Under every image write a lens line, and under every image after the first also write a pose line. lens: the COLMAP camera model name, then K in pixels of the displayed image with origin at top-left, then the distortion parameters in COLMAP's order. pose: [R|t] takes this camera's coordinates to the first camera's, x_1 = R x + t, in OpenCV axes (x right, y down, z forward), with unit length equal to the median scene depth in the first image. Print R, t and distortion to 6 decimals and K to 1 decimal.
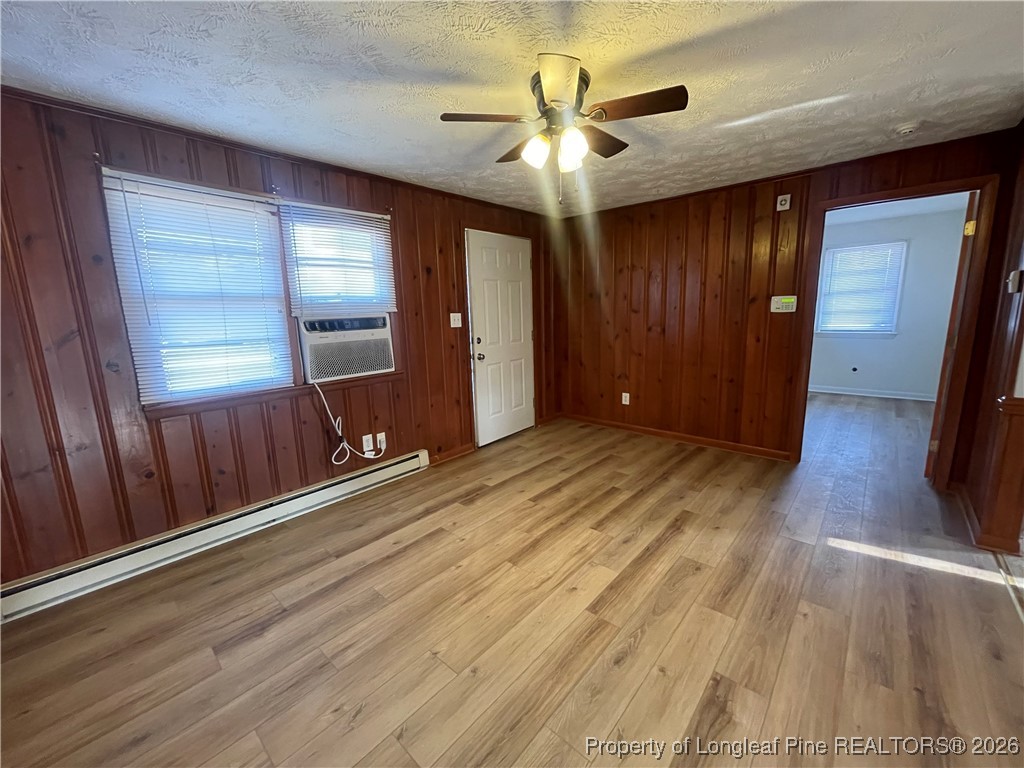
lens RADIAL K [[412.8, 0, 508.6], [0, 412.8, 389.0], [0, 0, 1]] dist [0.001575, 0.000084]
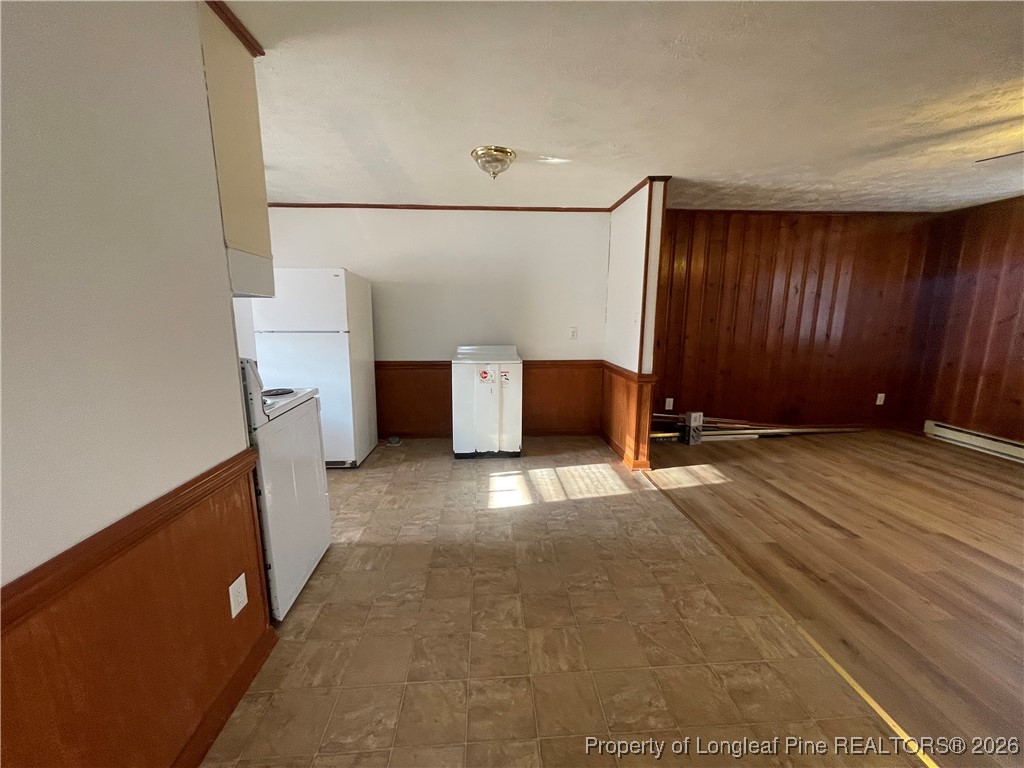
lens RADIAL K [[409.7, 0, 508.4], [0, 409.7, 388.9], [0, 0, 1]] dist [-0.000057, 0.000067]
pose [[-0.700584, 0.159860, -0.695433, 1.272025], [-0.115761, 0.936211, 0.331827, -0.112046], [0.704118, 0.312976, -0.637388, 0.447104]]
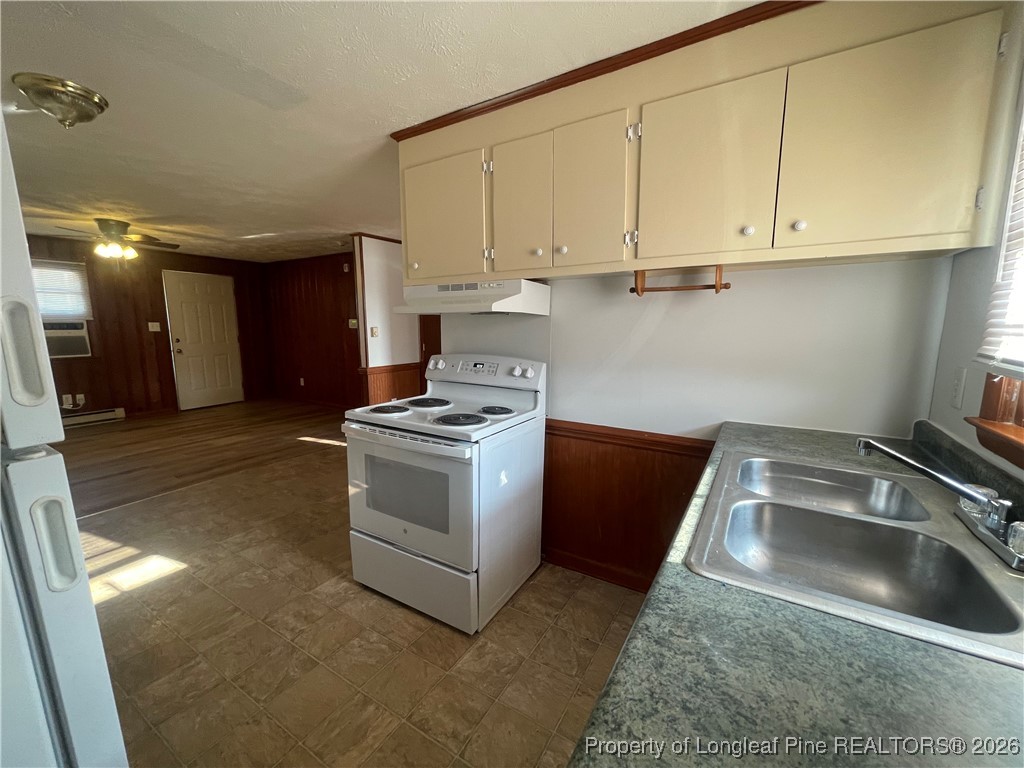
lens RADIAL K [[412.8, 0, 511.1], [0, 412.8, 387.8], [0, 0, 1]] dist [0.001575, 0.000084]
pose [[0.981535, 0.006134, 0.191185, 1.132578], [0.001771, 0.999152, -0.041147, 0.165208], [-0.191275, 0.040726, 0.980691, -0.991818]]
